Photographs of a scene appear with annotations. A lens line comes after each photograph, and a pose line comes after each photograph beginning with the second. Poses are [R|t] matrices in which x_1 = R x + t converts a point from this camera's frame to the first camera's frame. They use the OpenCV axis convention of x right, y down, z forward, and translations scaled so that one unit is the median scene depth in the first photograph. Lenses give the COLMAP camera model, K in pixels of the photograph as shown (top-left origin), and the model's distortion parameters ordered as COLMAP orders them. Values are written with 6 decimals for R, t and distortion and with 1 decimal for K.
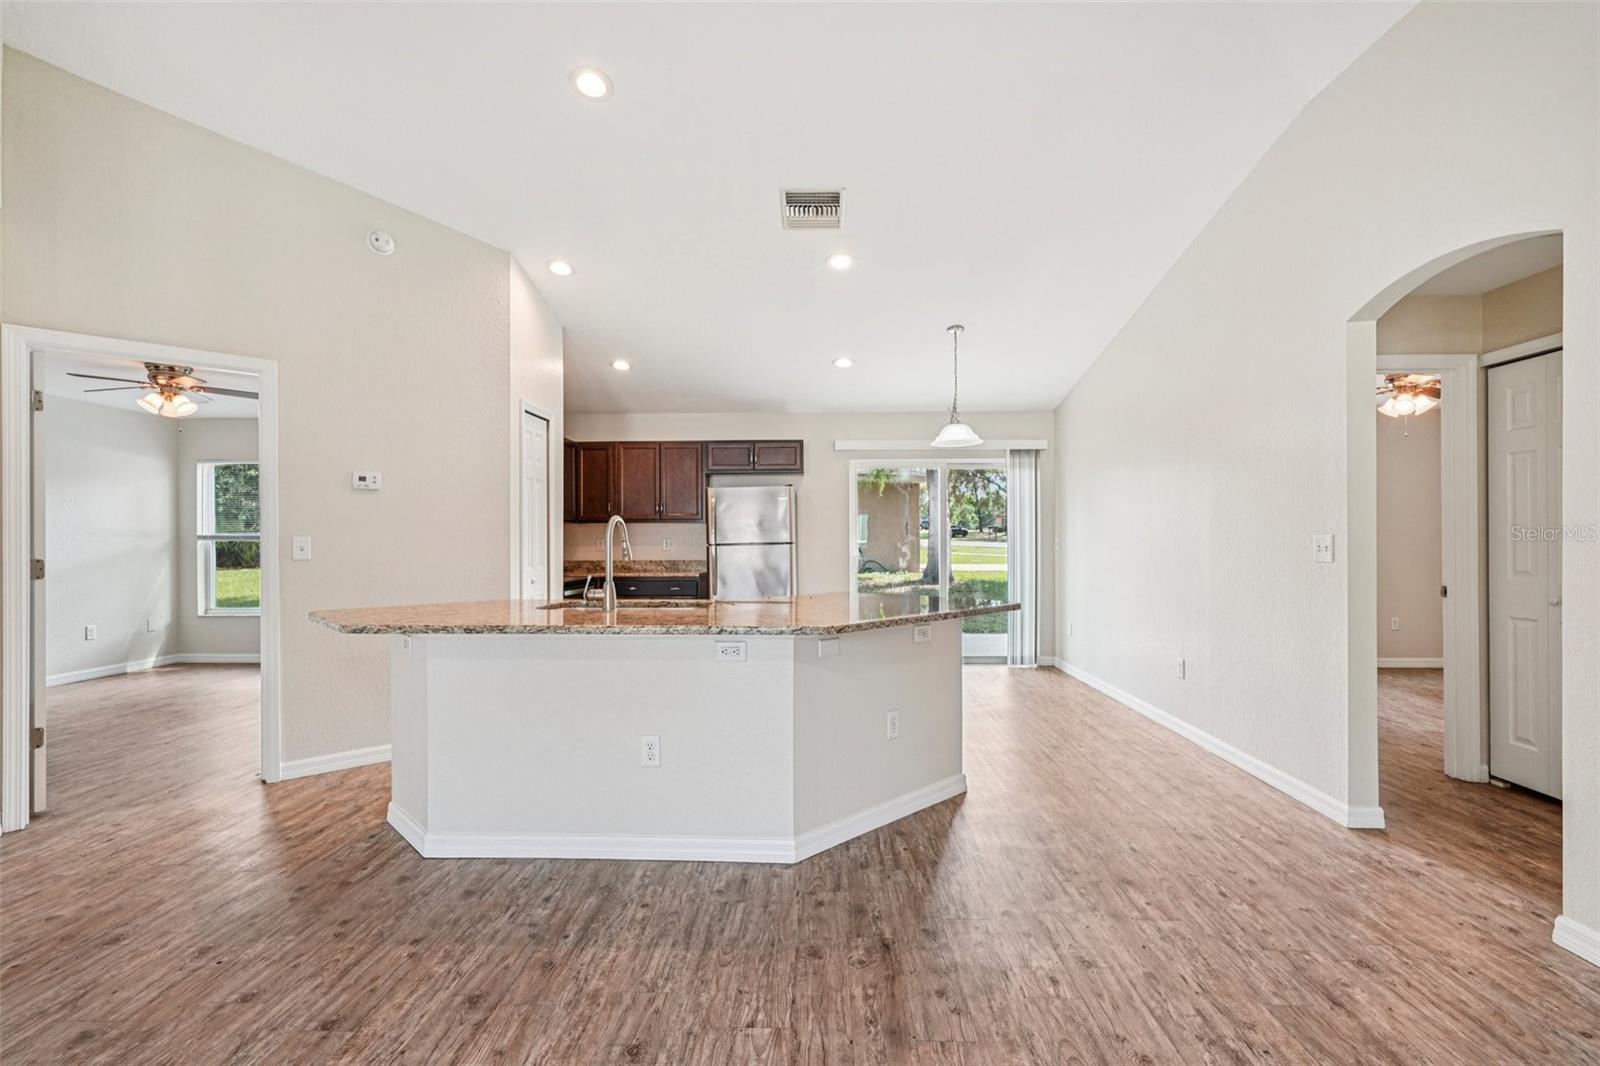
lens RADIAL K [[730.9, 0, 800.0], [0, 730.9, 533.0], [0, 0, 1]] dist [-0.000145, 0.000489]
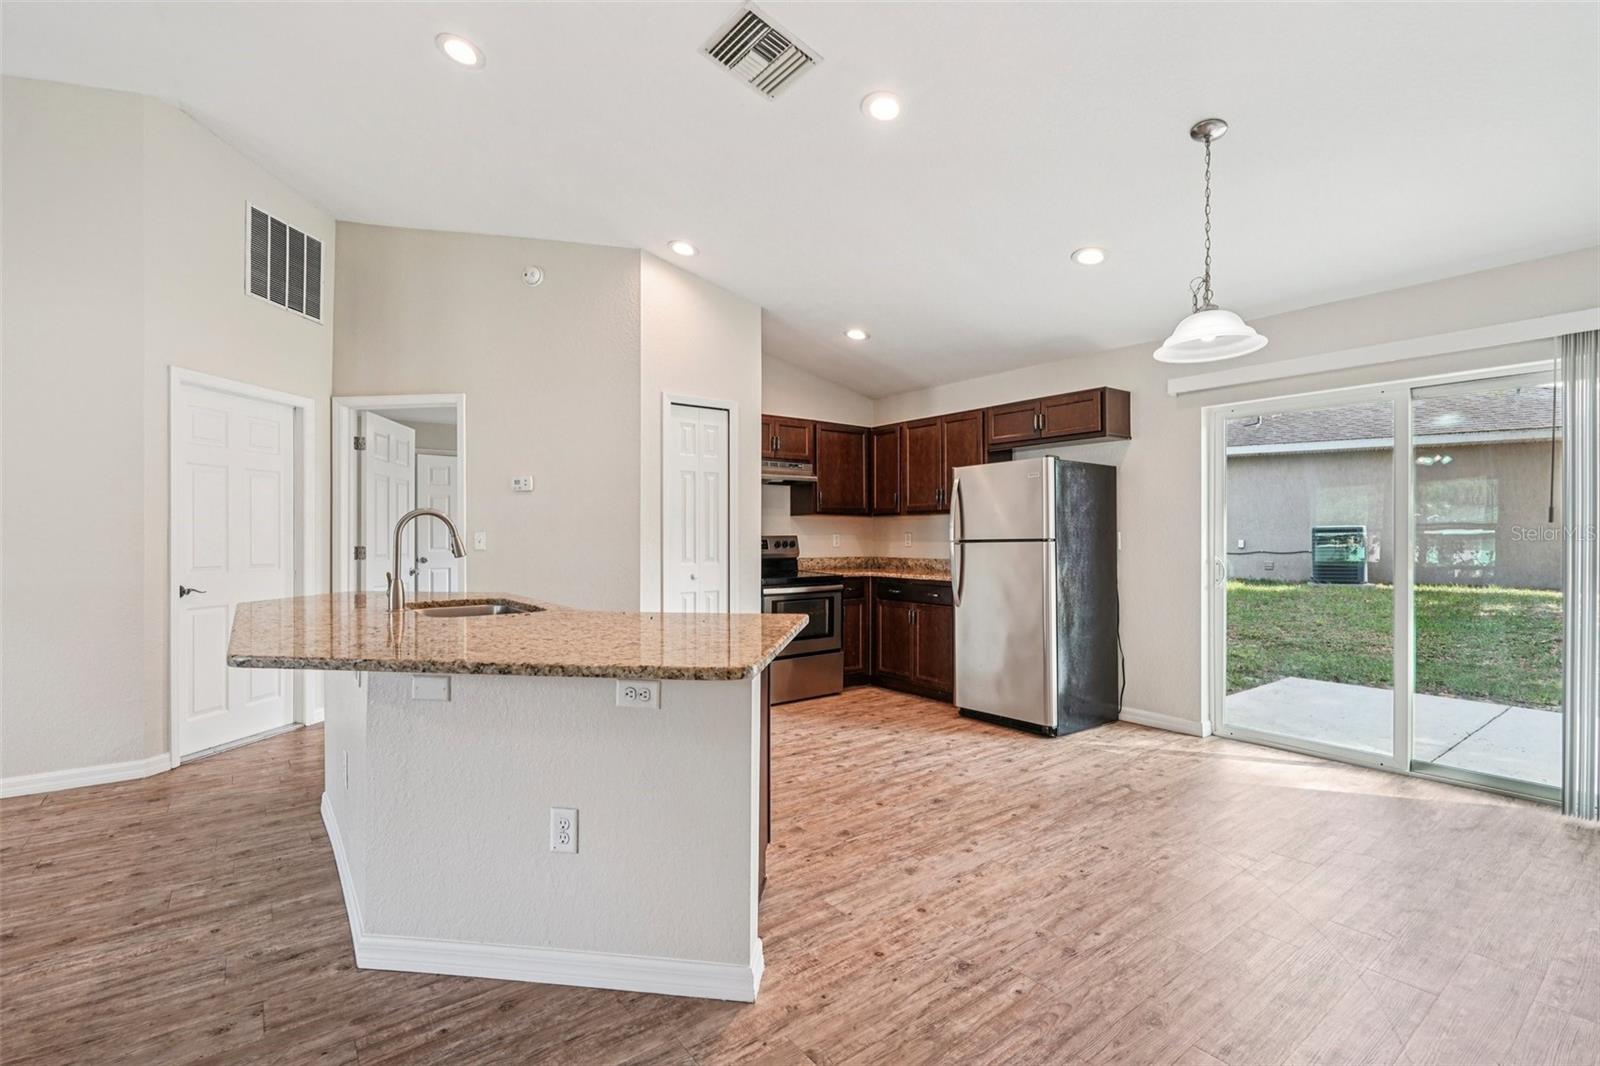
lens RADIAL K [[723.3, 0, 799.3], [0, 723.3, 537.5], [0, 0, 1]] dist [-0.003919, 0.000620]
pose [[0.630146, 0.004974, -0.776461, 0.701834], [0.005383, 0.999927, 0.010774, 0.005435], [0.776458, -0.010969, 0.630073, 0.736993]]
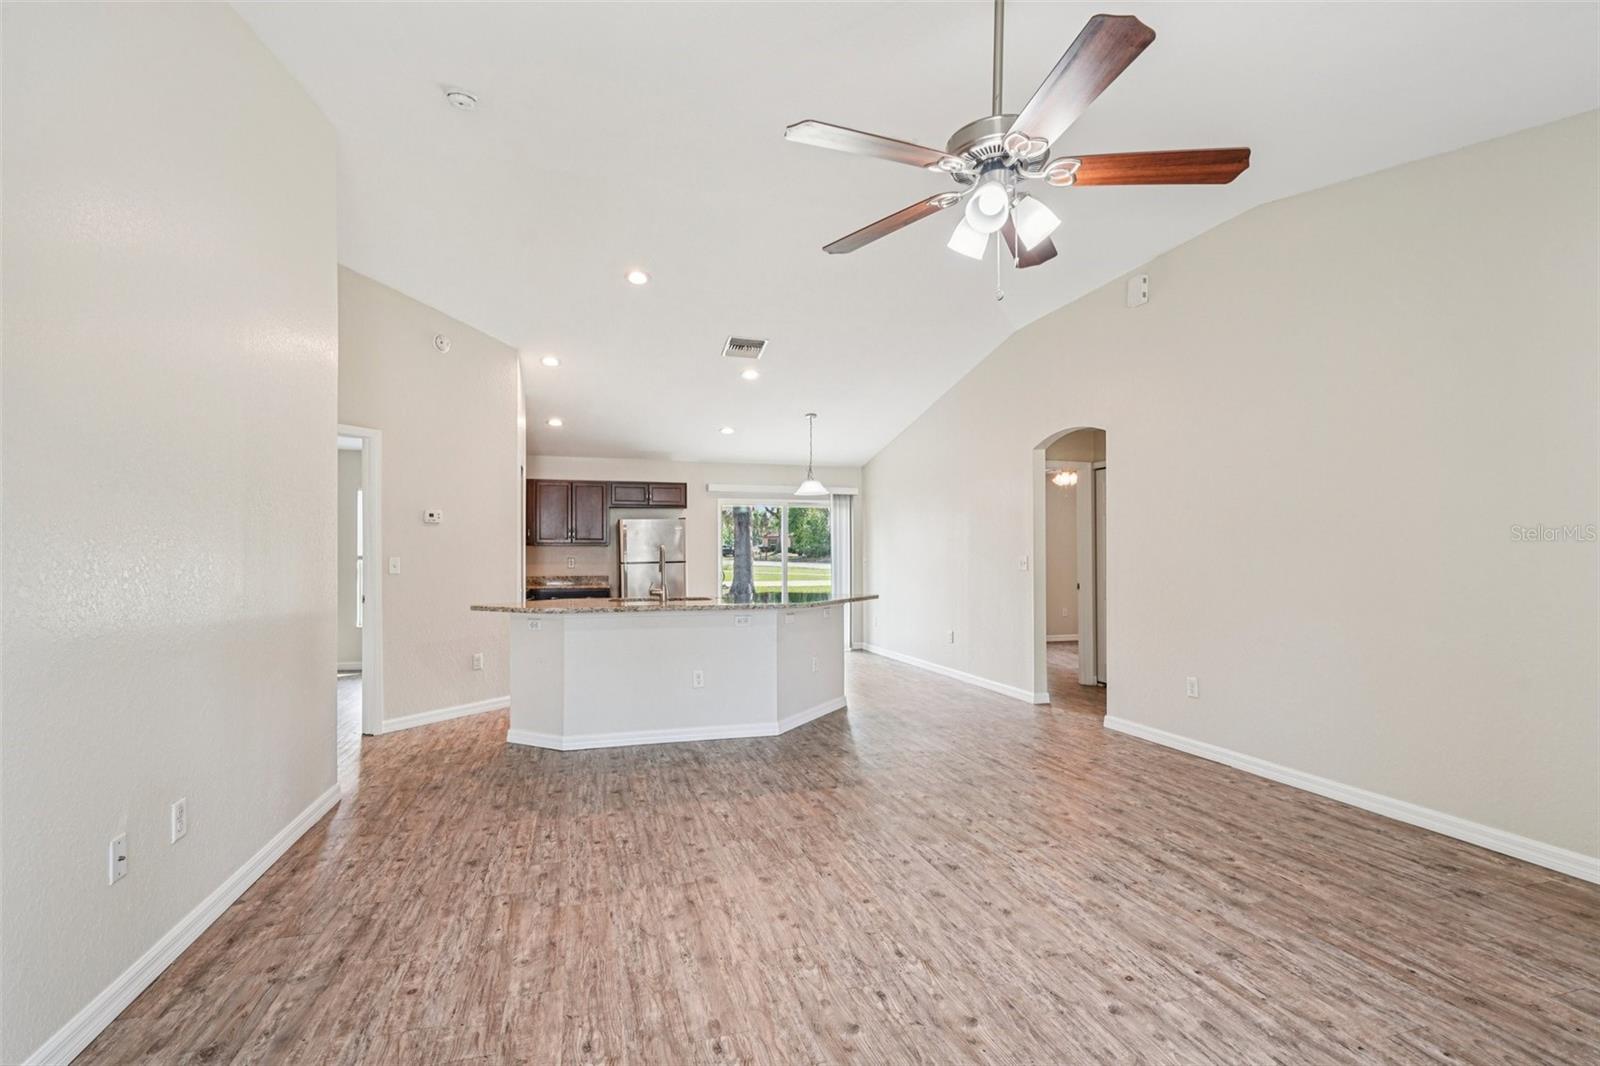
lens RADIAL K [[738.2, 0, 802.6], [0, 738.2, 544.7], [0, 0, 1]] dist [-0.000589, 0.000330]
pose [[0.947165, 0.005500, 0.320700, -0.454076], [-0.002142, 0.999939, -0.010822, -0.006271], [-0.320740, 0.009563, 0.947119, -0.649323]]
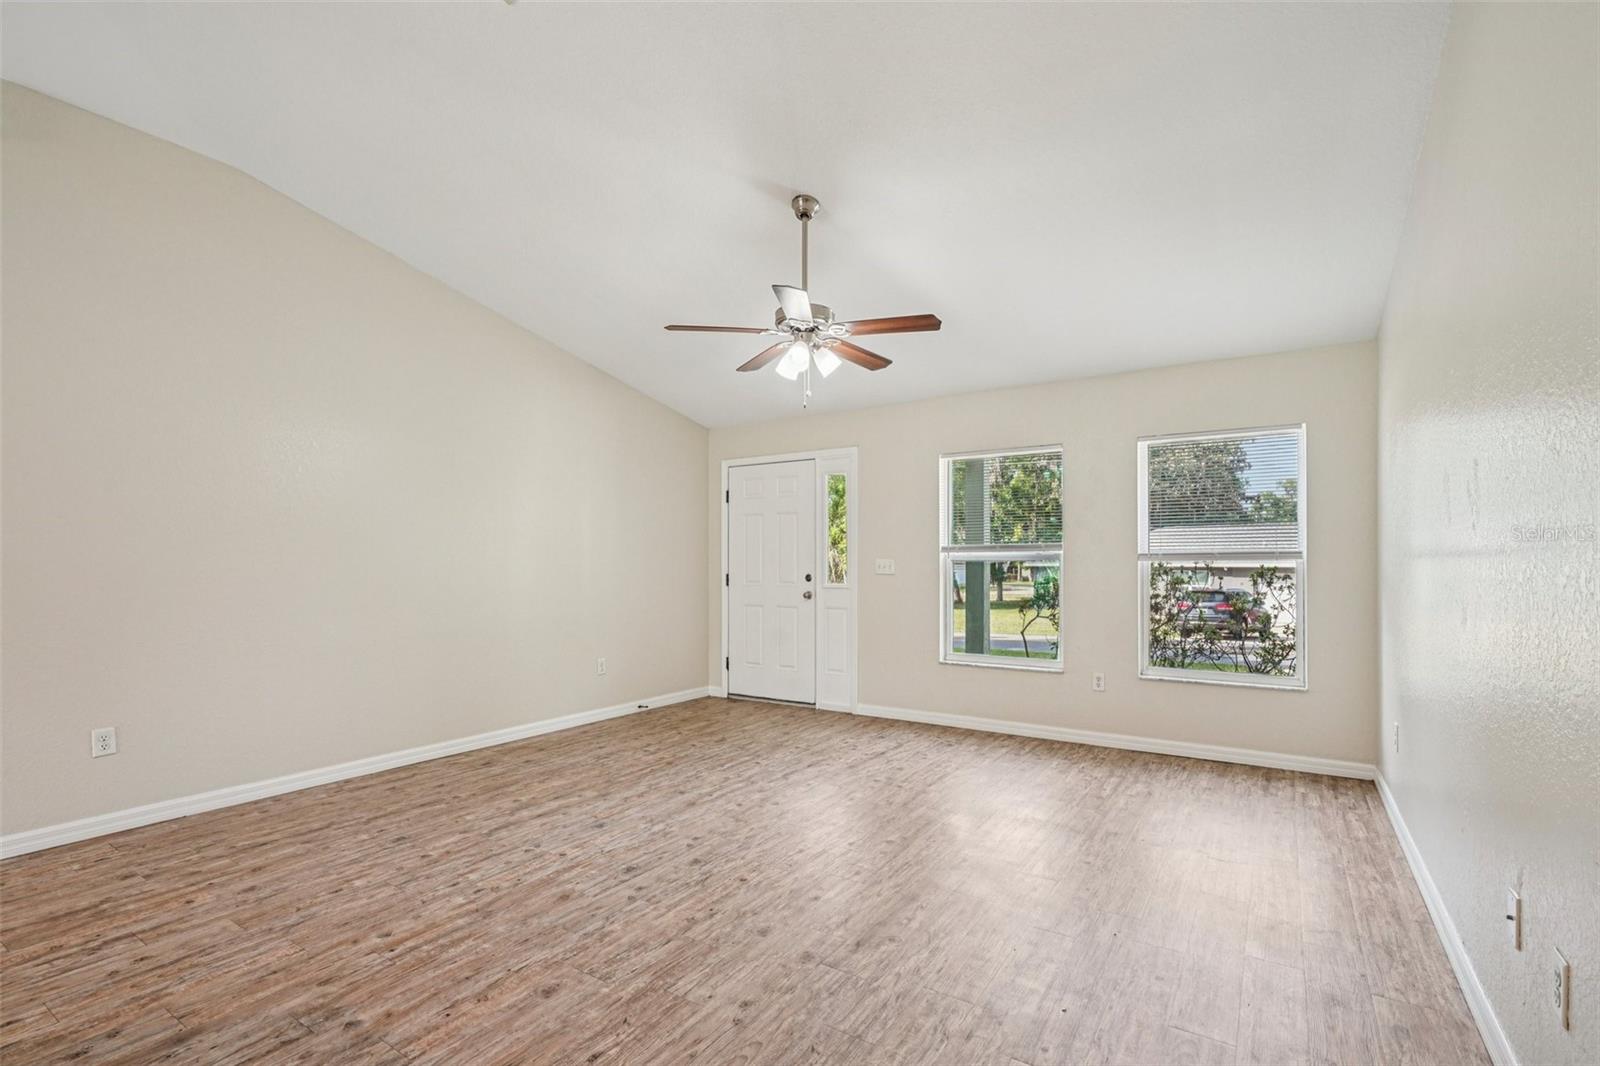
lens RADIAL K [[738.2, 0, 802.6], [0, 738.2, 544.7], [0, 0, 1]] dist [-0.000589, 0.000330]
pose [[-0.858275, 0.014236, 0.512993, -0.633469], [-0.003856, 0.999408, -0.034186, 0.009715], [-0.513176, -0.031319, -0.857712, 0.780285]]
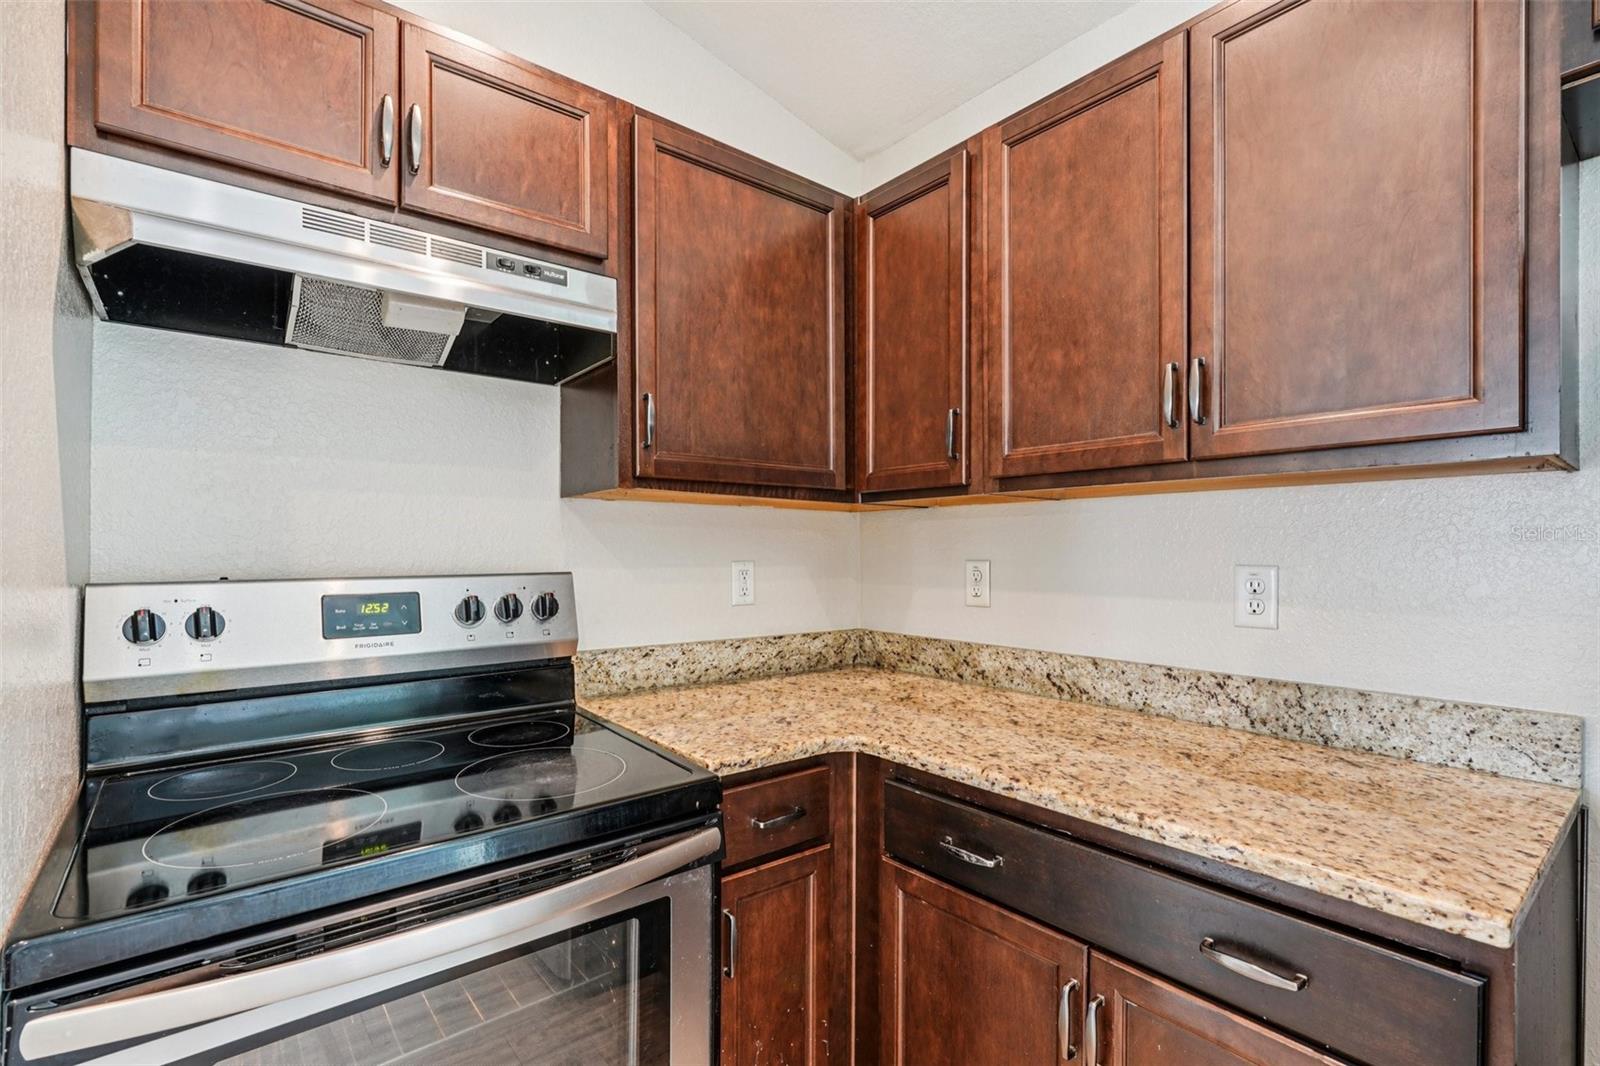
lens RADIAL K [[738.2, 0, 802.6], [0, 738.2, 544.7], [0, 0, 1]] dist [-0.000589, 0.000330]
pose [[0.659027, -0.002380, -0.752116, -0.242075], [0.003145, 0.999995, -0.000409, 0.003053], [0.752113, -0.002096, 0.659031, 1.664810]]
